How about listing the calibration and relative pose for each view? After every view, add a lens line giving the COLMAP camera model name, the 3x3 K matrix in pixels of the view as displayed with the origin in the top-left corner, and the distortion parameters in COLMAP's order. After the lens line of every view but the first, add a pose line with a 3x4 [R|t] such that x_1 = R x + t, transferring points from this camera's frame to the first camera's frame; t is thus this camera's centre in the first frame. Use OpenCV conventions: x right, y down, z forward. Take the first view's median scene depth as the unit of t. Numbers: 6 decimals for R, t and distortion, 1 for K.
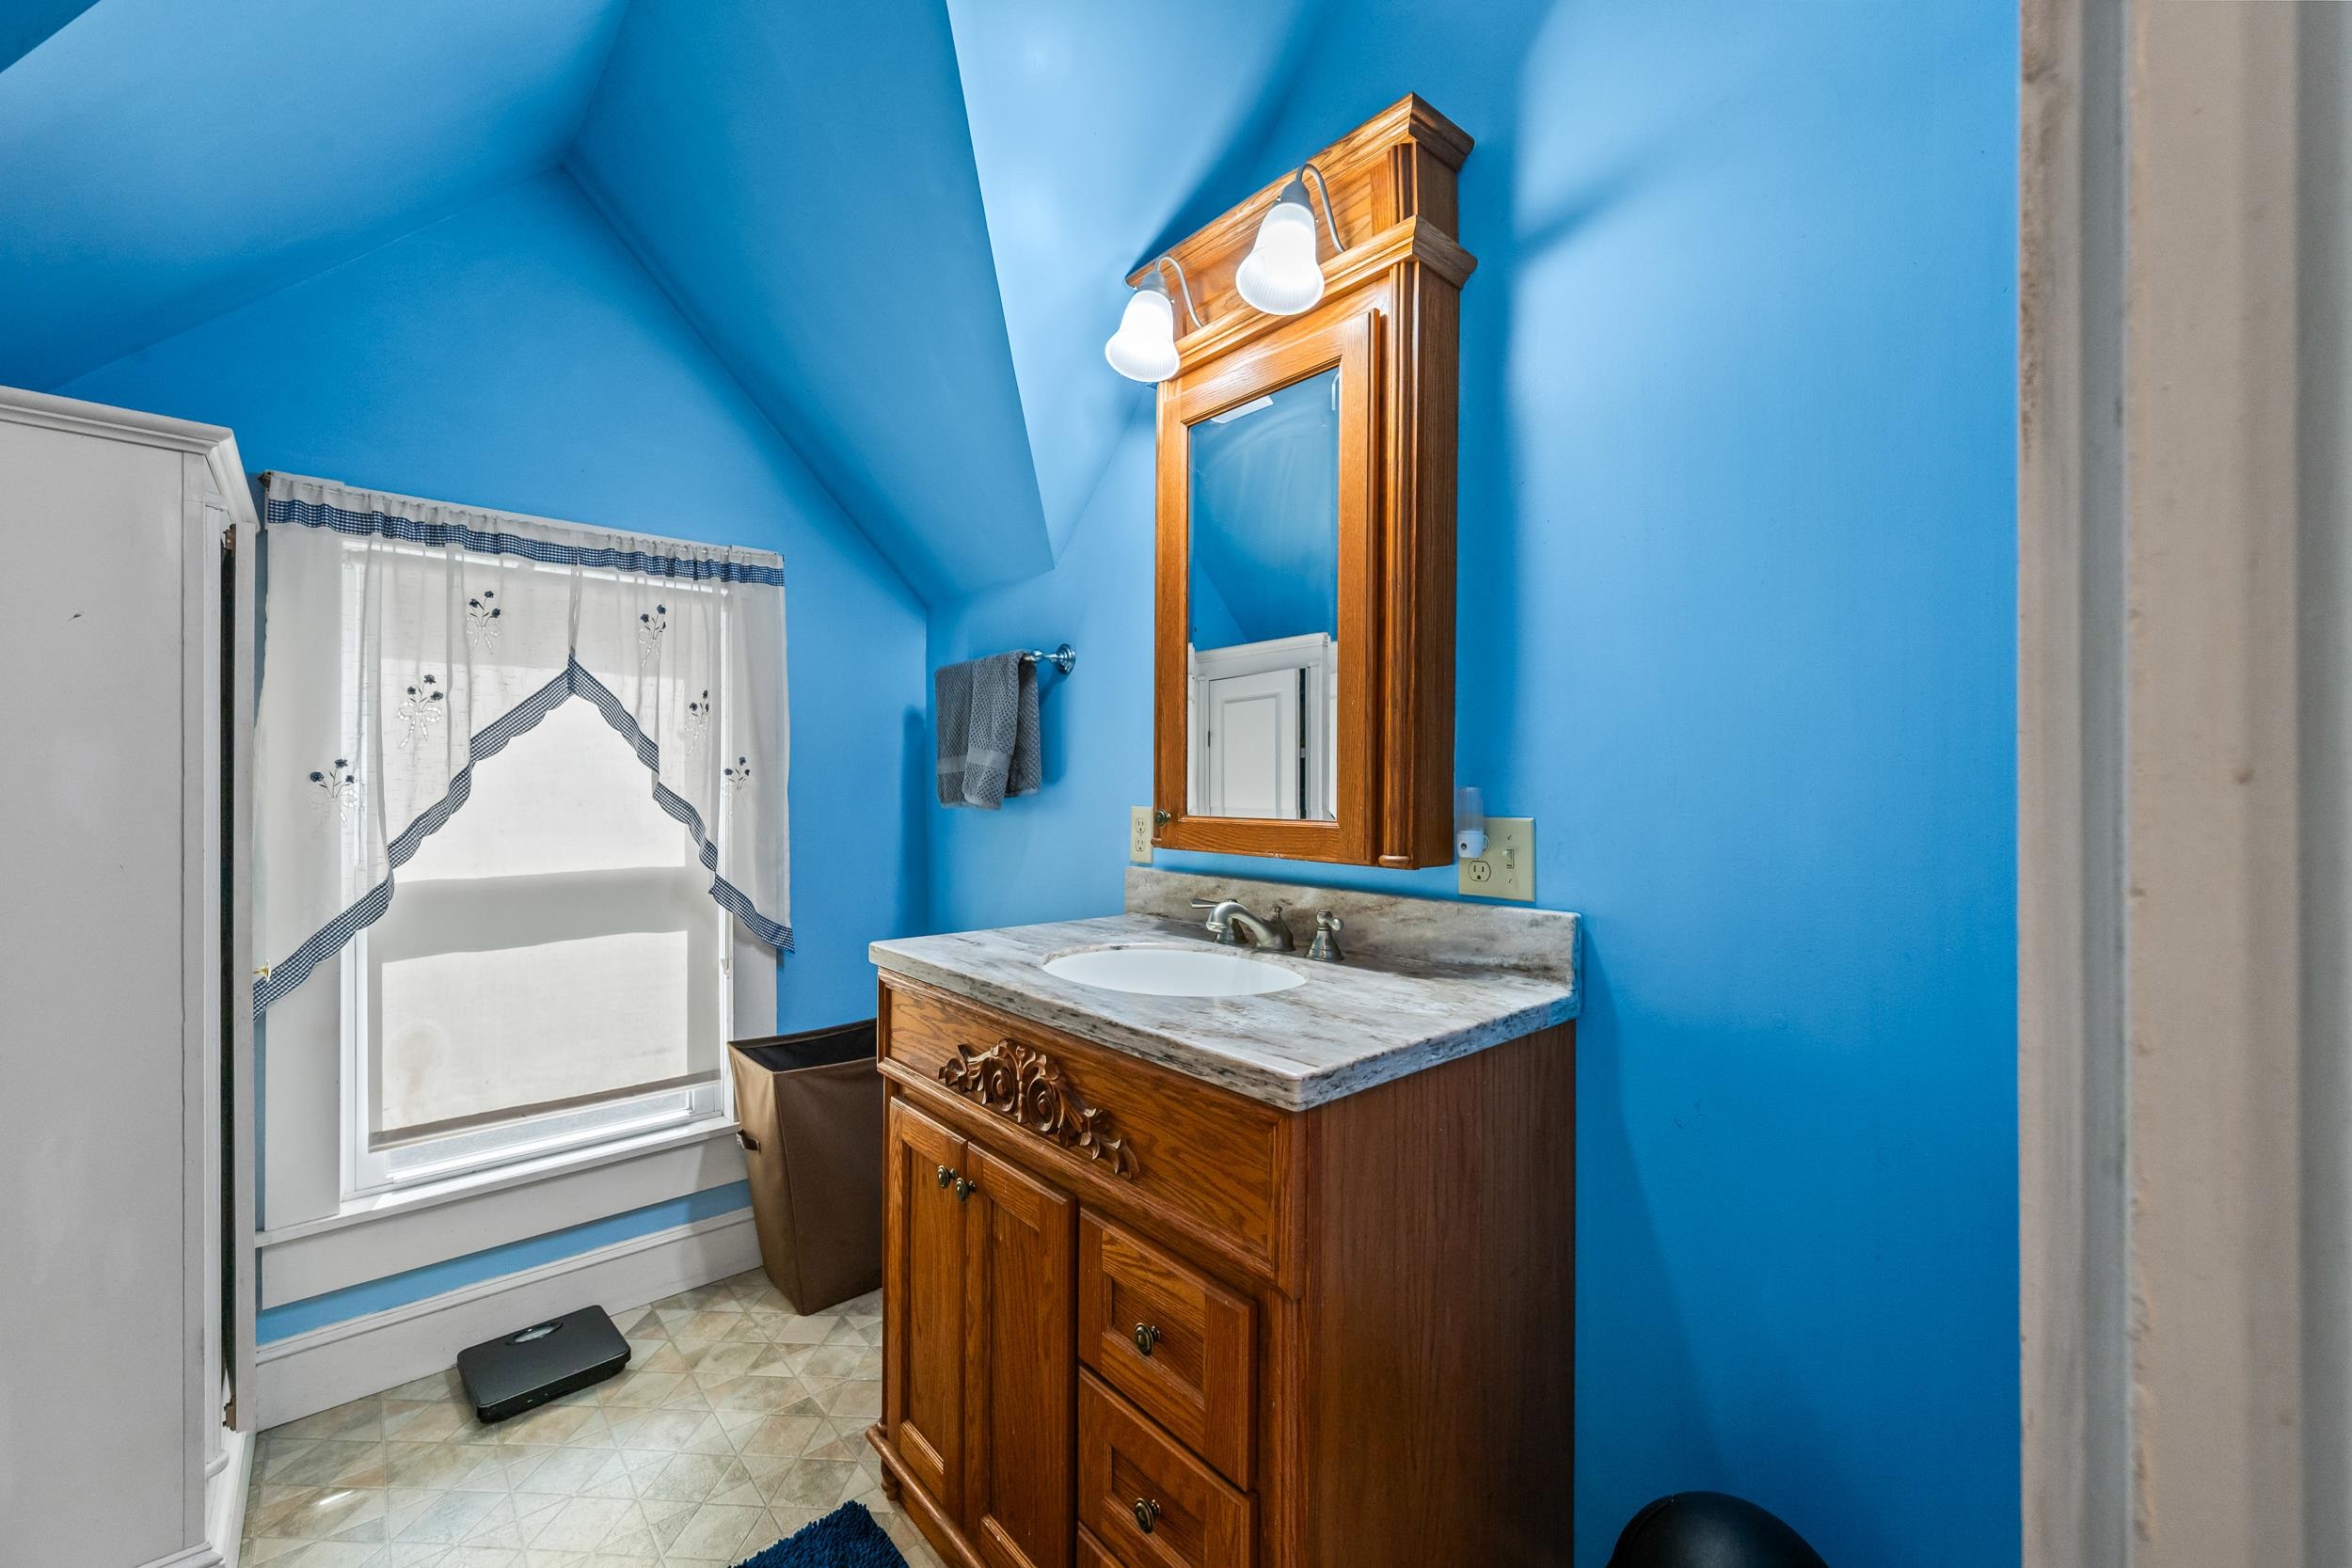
lens RADIAL K [[927.3, 0, 1184.9], [0, 927.3, 774.6], [0, 0, 1]] dist [-0.000558, -0.000272]
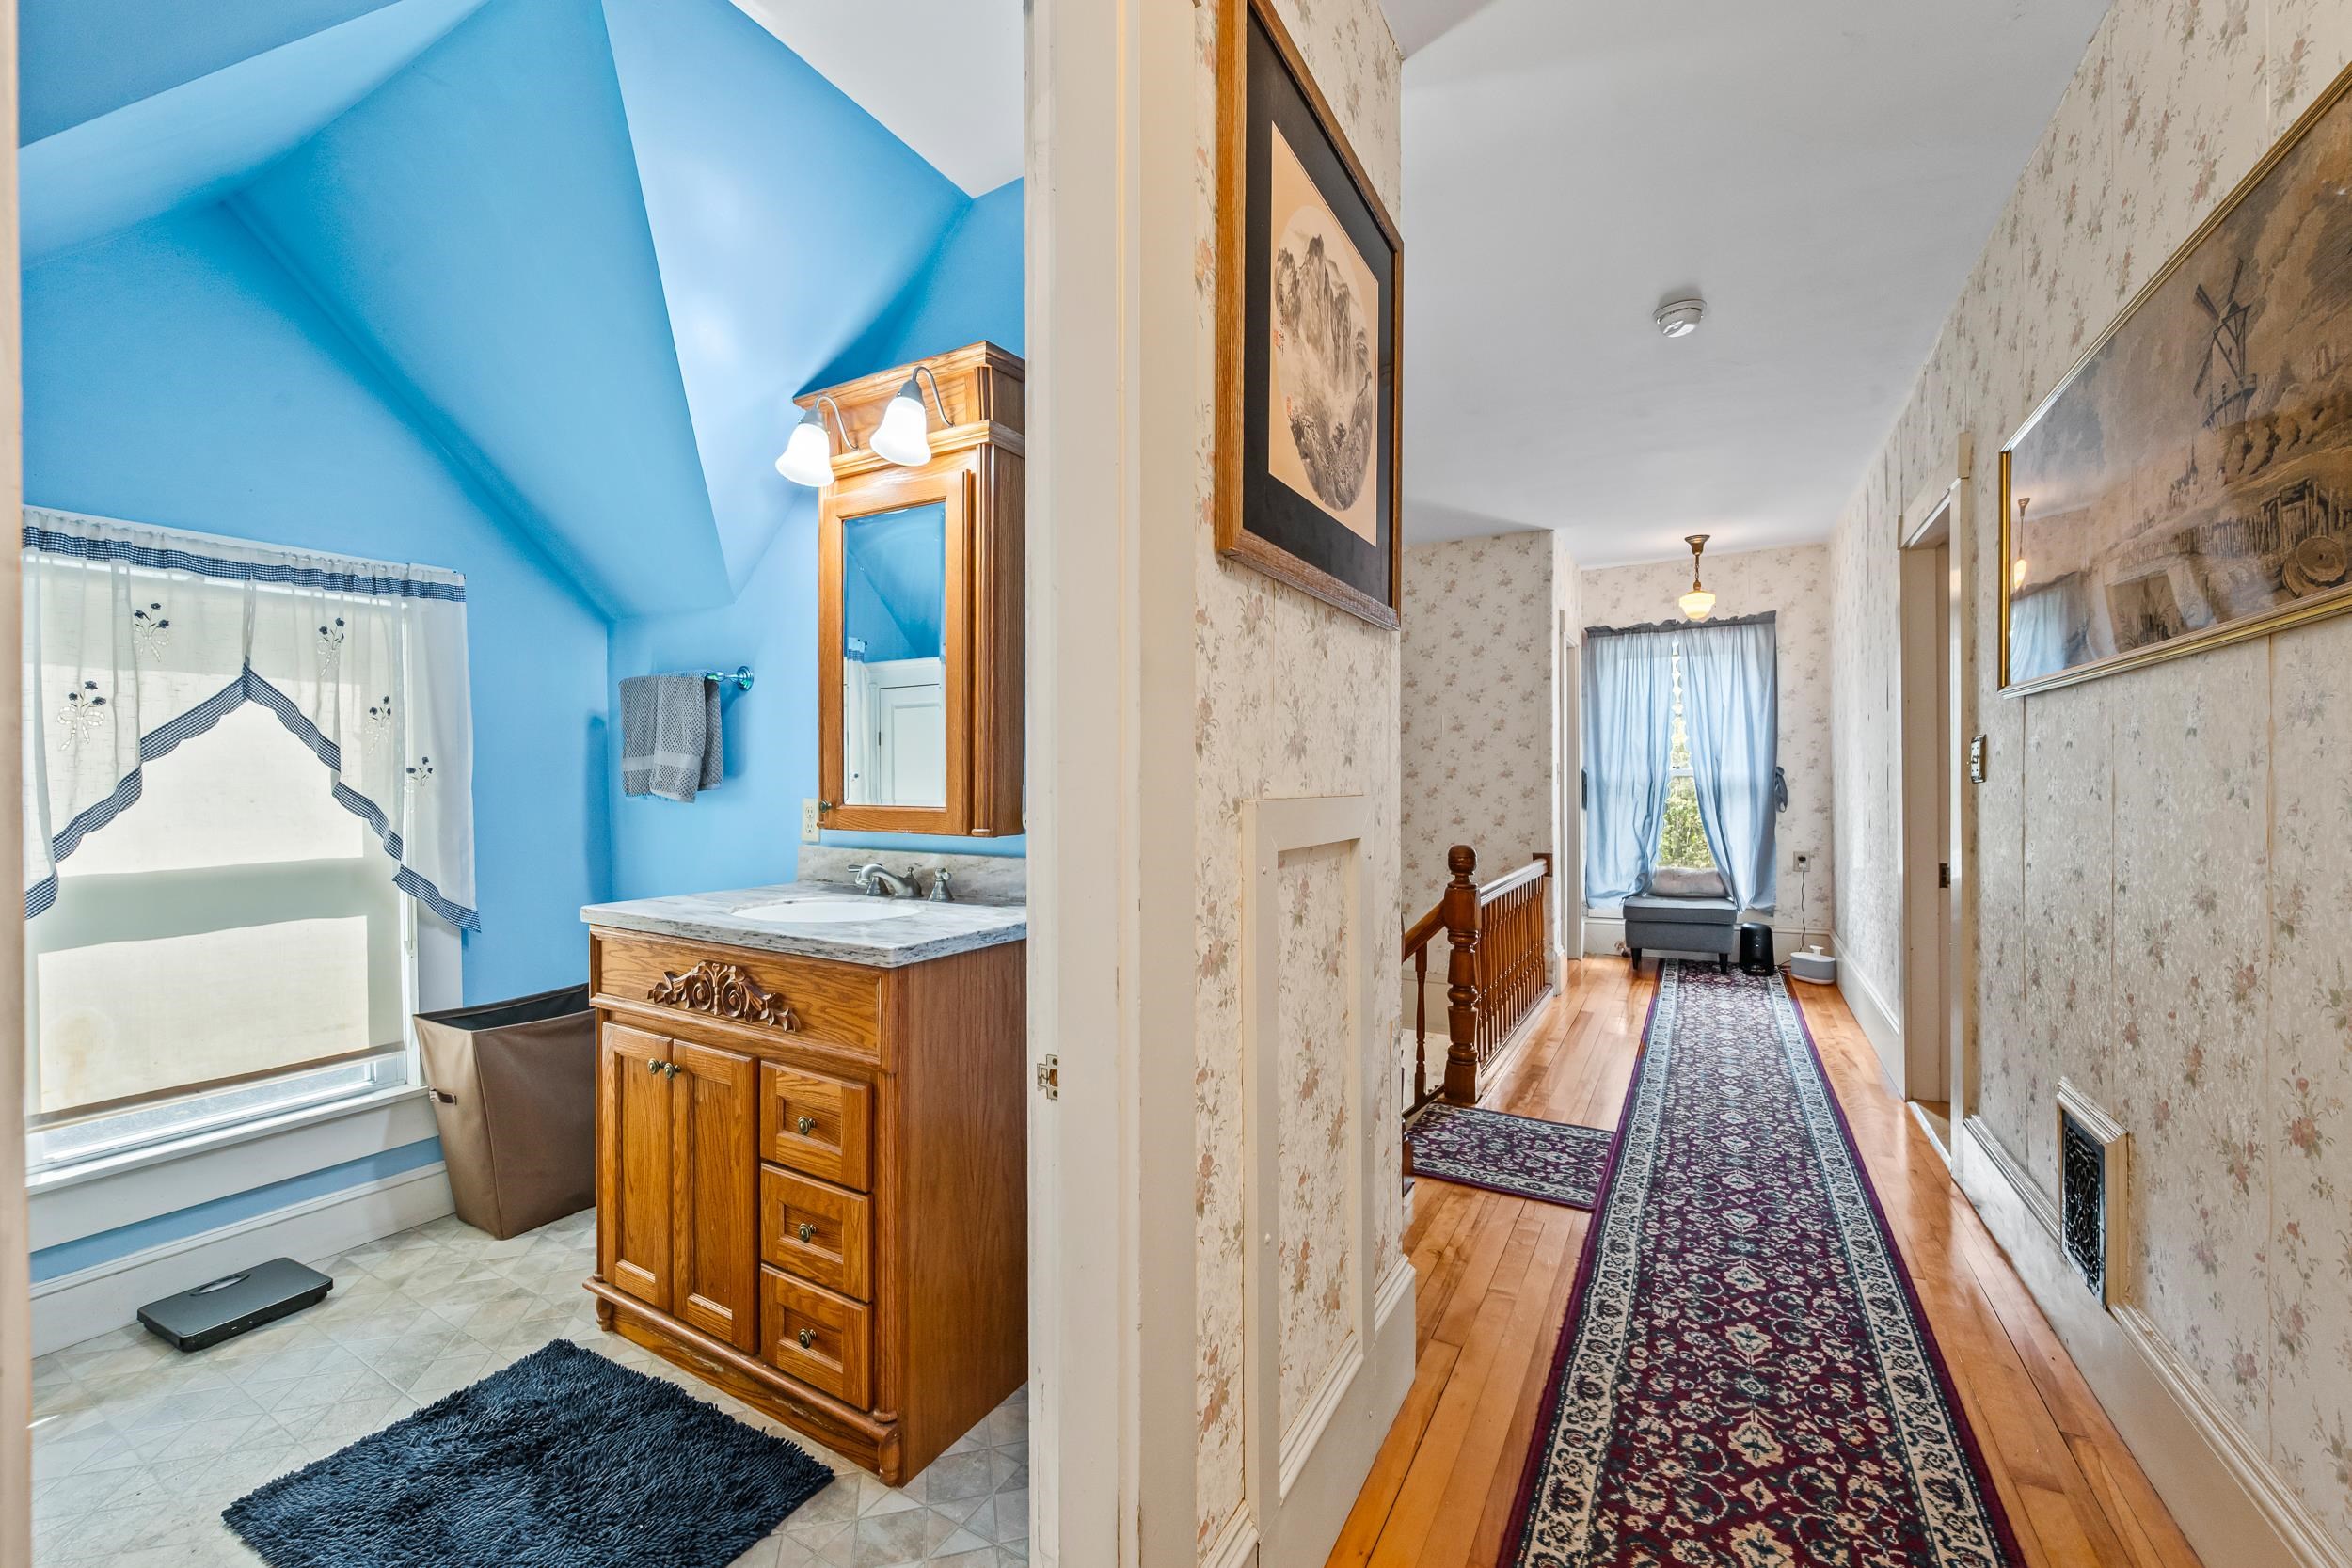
lens RADIAL K [[921.4, 0, 1171.2], [0, 921.4, 786.2], [0, 0, 1]] dist [0.000265, -0.000121]
pose [[0.952955, -0.005525, 0.303063, 0.046288], [-0.001736, 0.999718, 0.023685, -0.014584], [-0.303108, -0.023097, 0.952676, -0.401943]]
